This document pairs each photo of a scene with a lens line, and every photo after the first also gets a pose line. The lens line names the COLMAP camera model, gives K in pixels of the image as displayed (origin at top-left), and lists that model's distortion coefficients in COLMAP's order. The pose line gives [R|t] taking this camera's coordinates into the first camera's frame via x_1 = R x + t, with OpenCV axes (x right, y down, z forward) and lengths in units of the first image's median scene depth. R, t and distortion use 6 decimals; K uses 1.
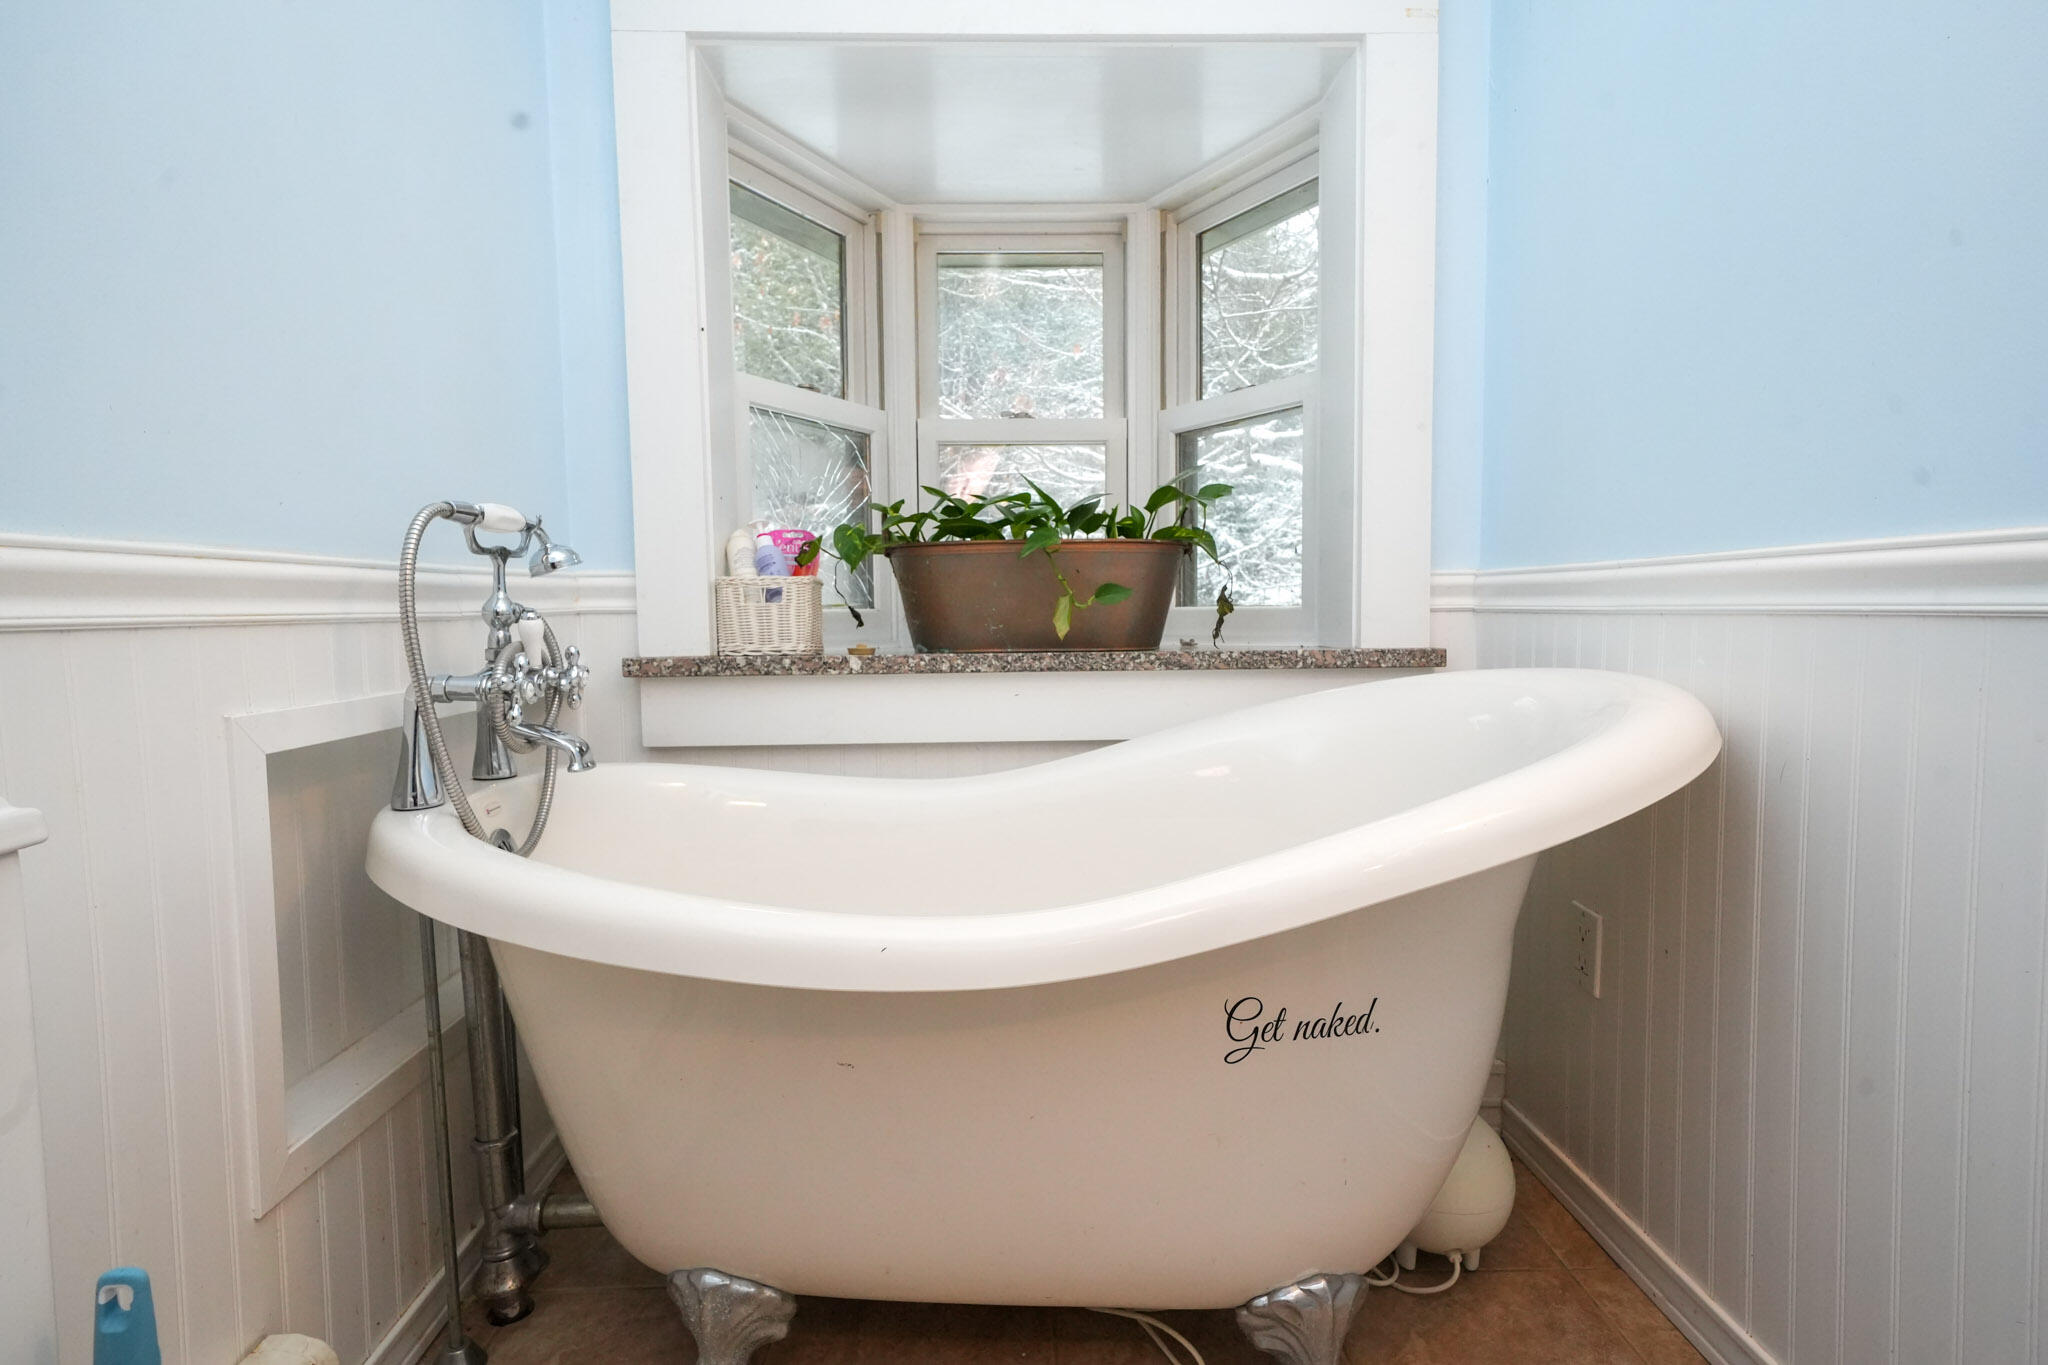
lens RADIAL K [[1053.3, 0, 1020.2], [0, 1053.3, 681.8], [0, 0, 1]] dist [0.023123, 0.000390]
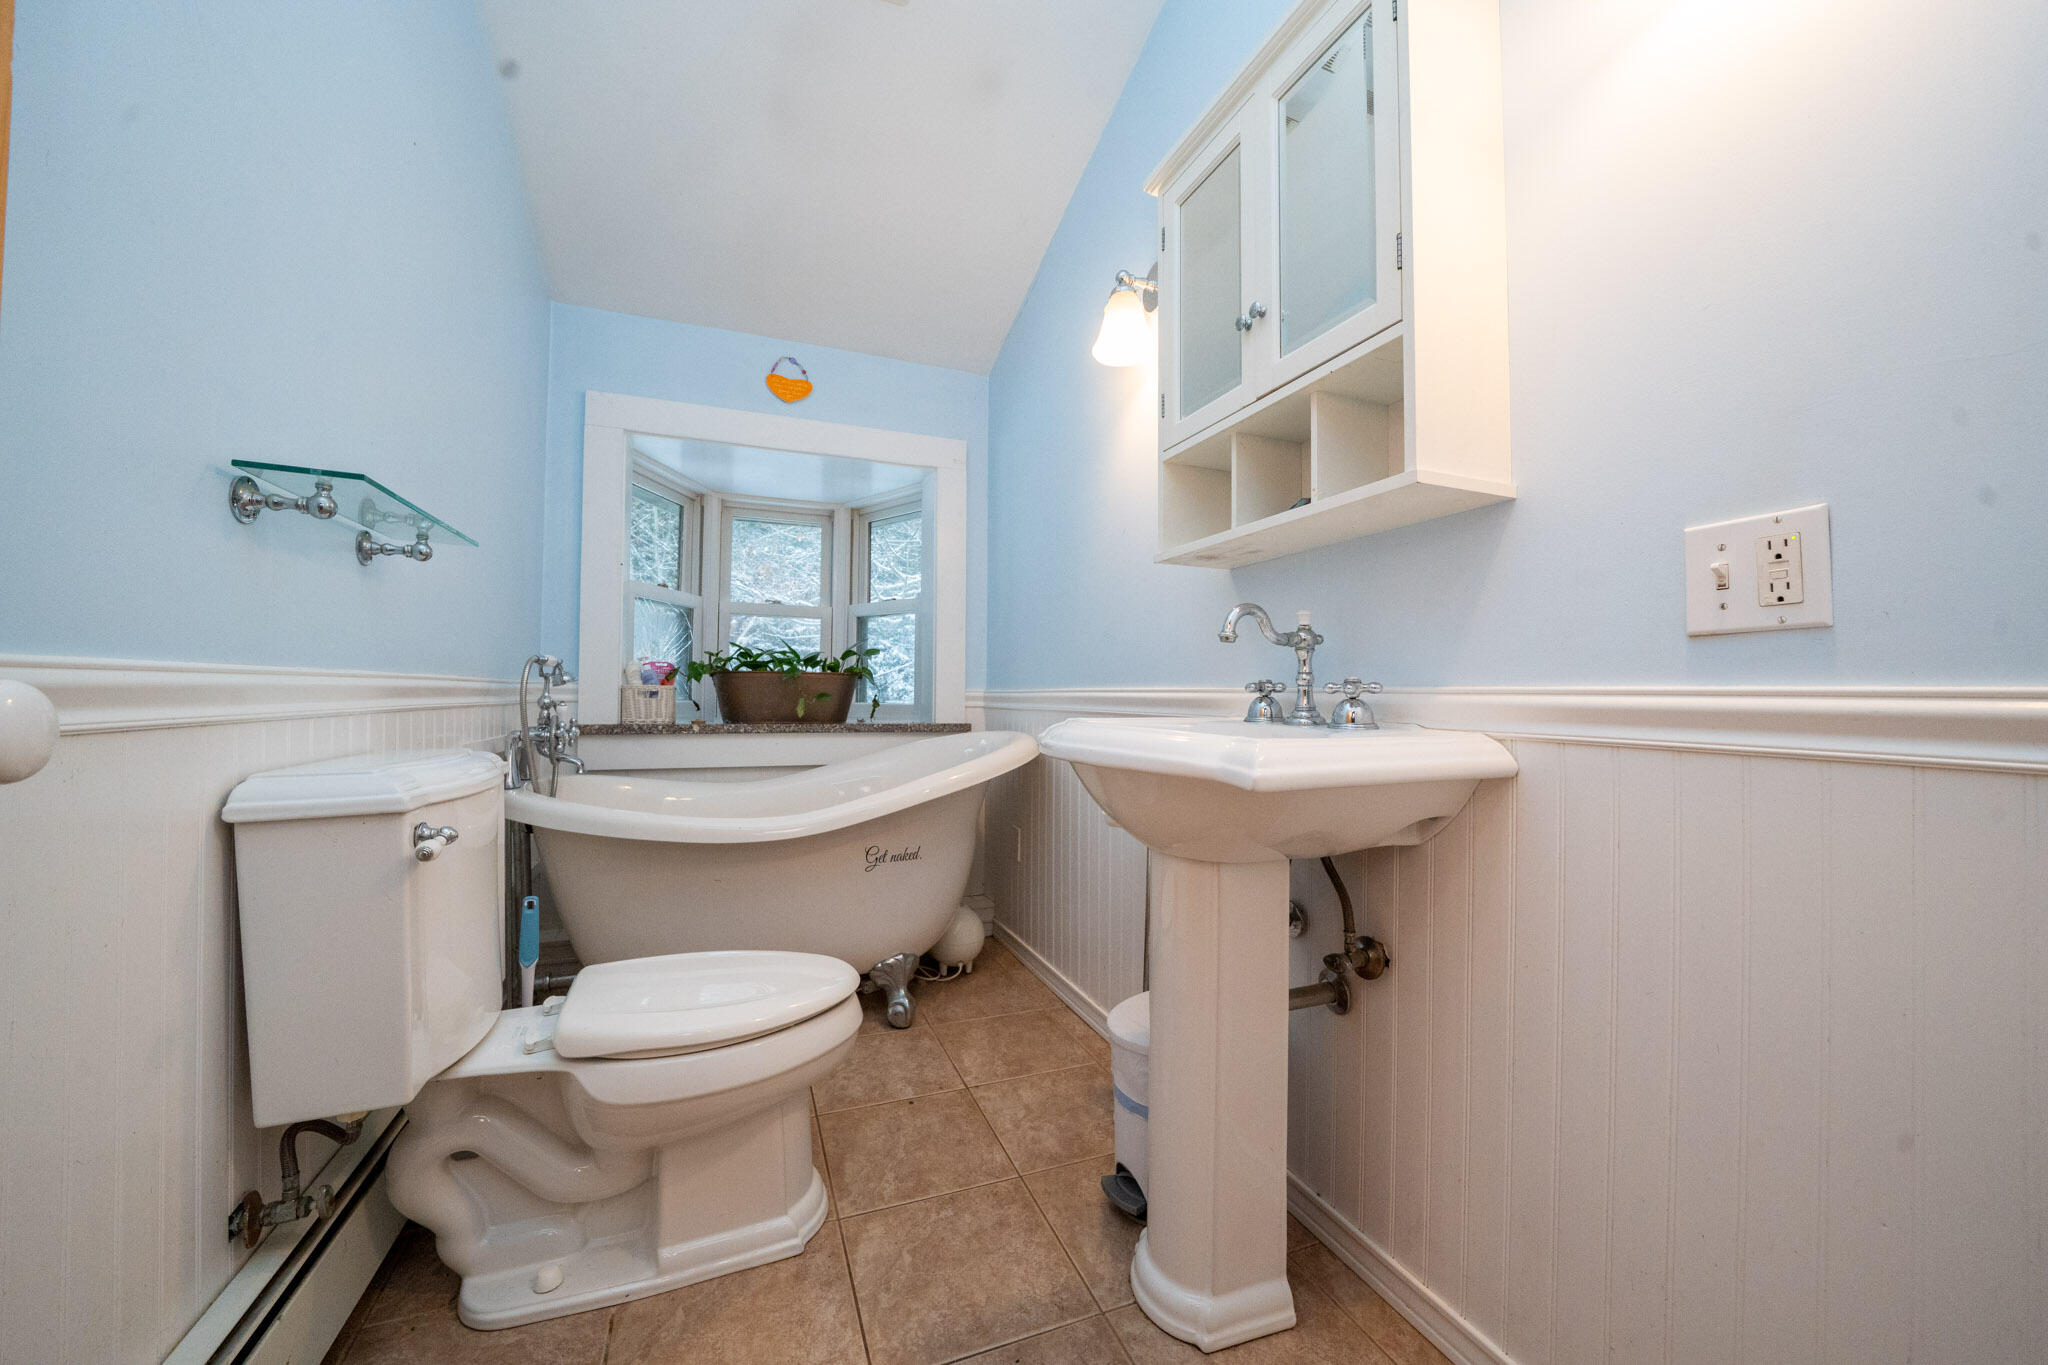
lens RADIAL K [[711.7, 0, 1019.8], [0, 711.7, 682.6], [0, 0, 1]] dist [-0.027172, 0.002221]
pose [[0.934131, 0.027739, 0.355851, -0.056894], [0.005035, 0.995852, -0.090844, 0.021489], [-0.356895, 0.086652, 0.930117, -0.502687]]
